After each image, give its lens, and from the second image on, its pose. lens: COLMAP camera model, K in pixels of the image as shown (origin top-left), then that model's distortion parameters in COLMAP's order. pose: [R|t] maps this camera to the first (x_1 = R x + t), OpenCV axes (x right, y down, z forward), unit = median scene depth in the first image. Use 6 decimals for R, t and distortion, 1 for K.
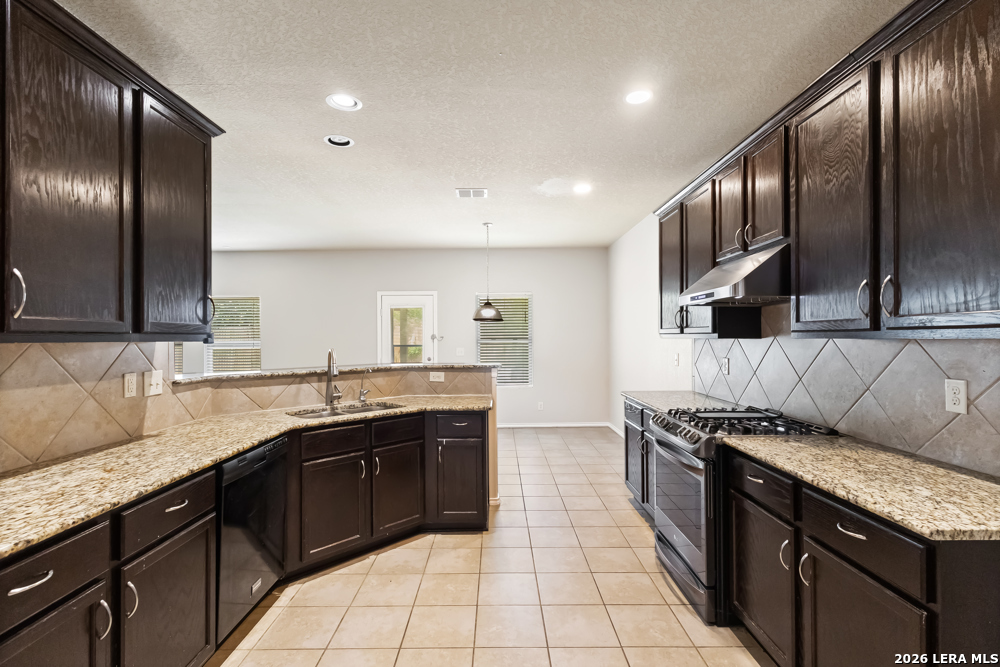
lens RADIAL K [[465.5, 0, 498.0], [0, 465.5, 333.7], [0, 0, 1]] dist [-0.000403, -0.000652]
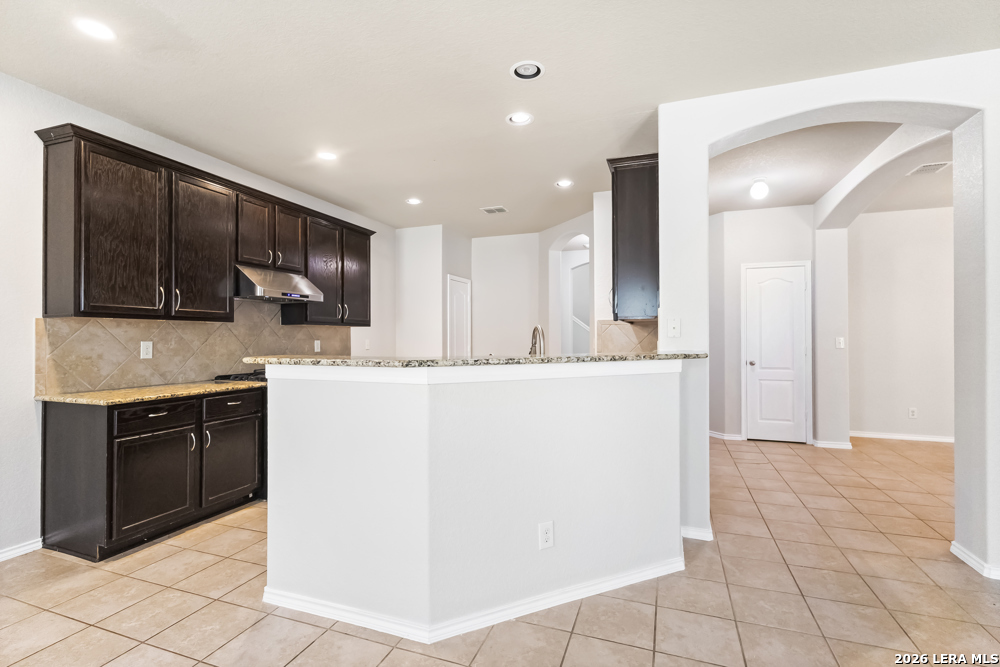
lens RADIAL K [[465.5, 0, 498.0], [0, 465.5, 333.7], [0, 0, 1]] dist [-0.000403, -0.000652]
pose [[-0.937869, 0.002375, 0.346981, -1.051886], [-0.002821, 0.999891, -0.014471, 0.095254], [-0.346978, -0.014551, -0.937761, 3.284885]]
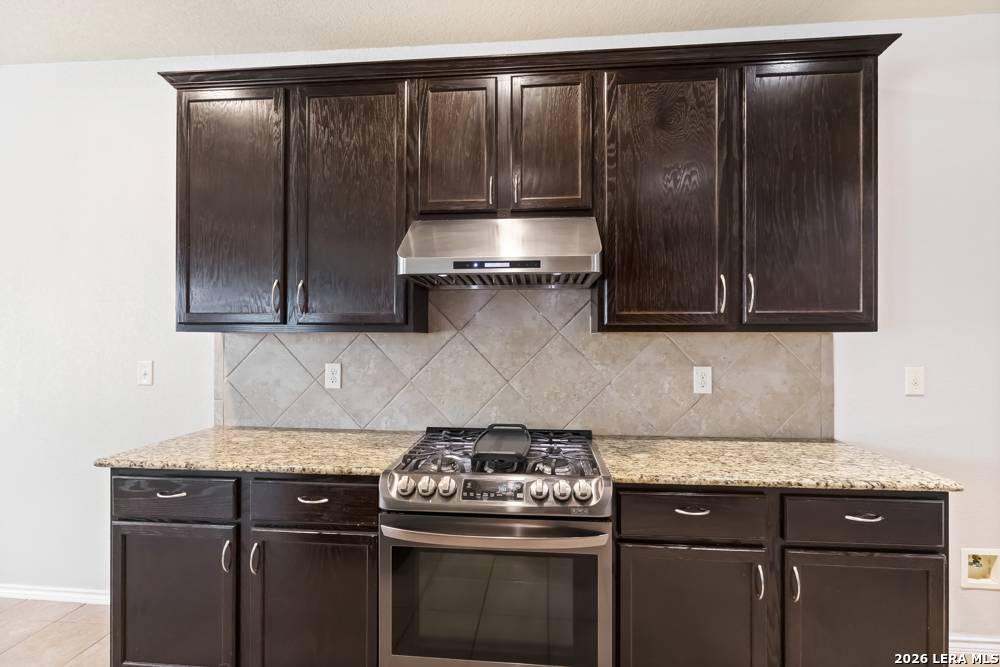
lens RADIAL K [[459.0, 0, 502.3], [0, 459.0, 338.3], [0, 0, 1]] dist [0.002600, 0.000650]
pose [[0.081886, -0.000553, 0.996642, -0.263445], [-0.010342, 0.999946, 0.001404, 0.027273], [-0.996588, -0.010423, 0.081876, 1.416663]]
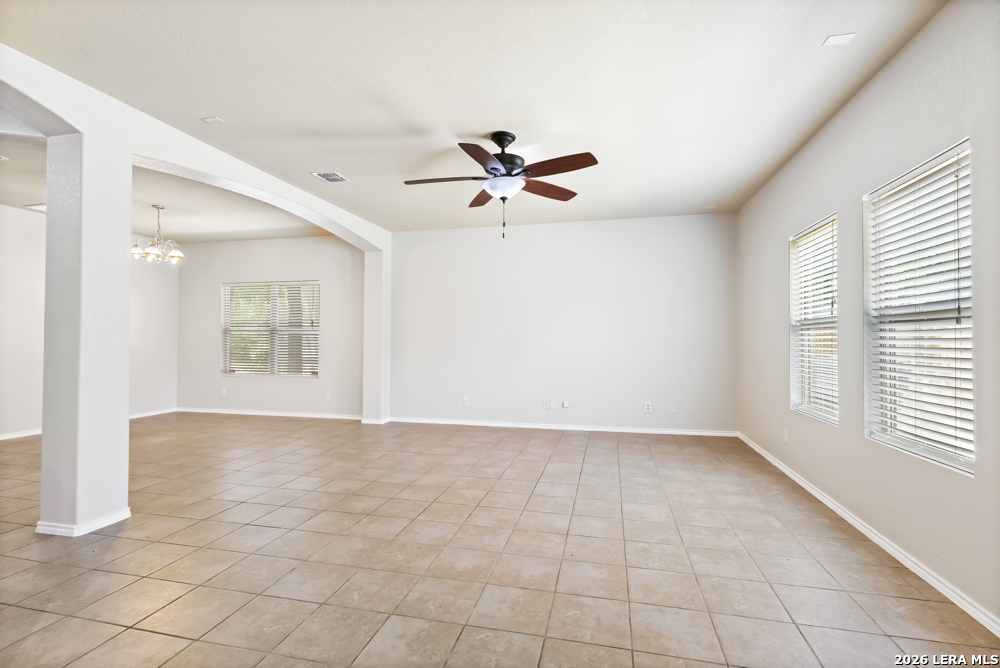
lens RADIAL K [[465.5, 0, 498.0], [0, 465.5, 334.2], [0, 0, 1]] dist [-0.000403, -0.000652]
pose [[-0.234690, -0.012269, -0.971993, -0.712570], [0.006988, 0.999873, -0.014309, 0.132469], [0.972045, -0.010150, -0.234574, 3.265014]]
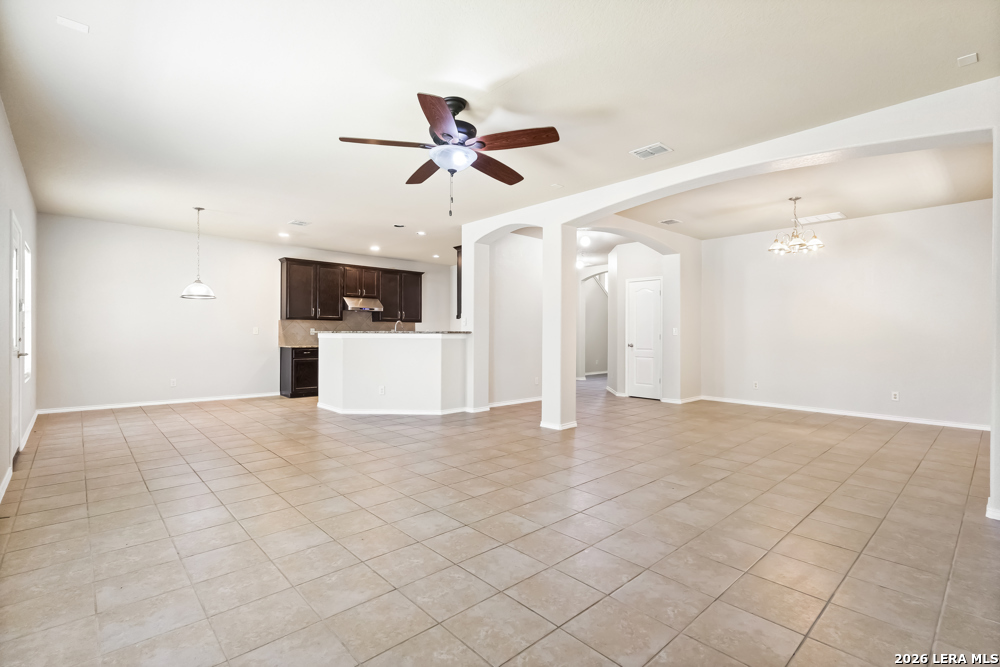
lens RADIAL K [[465.5, 0, 498.0], [0, 465.5, 333.7], [0, 0, 1]] dist [-0.000403, -0.000652]
pose [[-0.672264, -0.006079, 0.740286, -4.206185], [-0.012305, 0.999920, -0.002963, 0.154342], [-0.740209, -0.011101, -0.672285, 3.925733]]
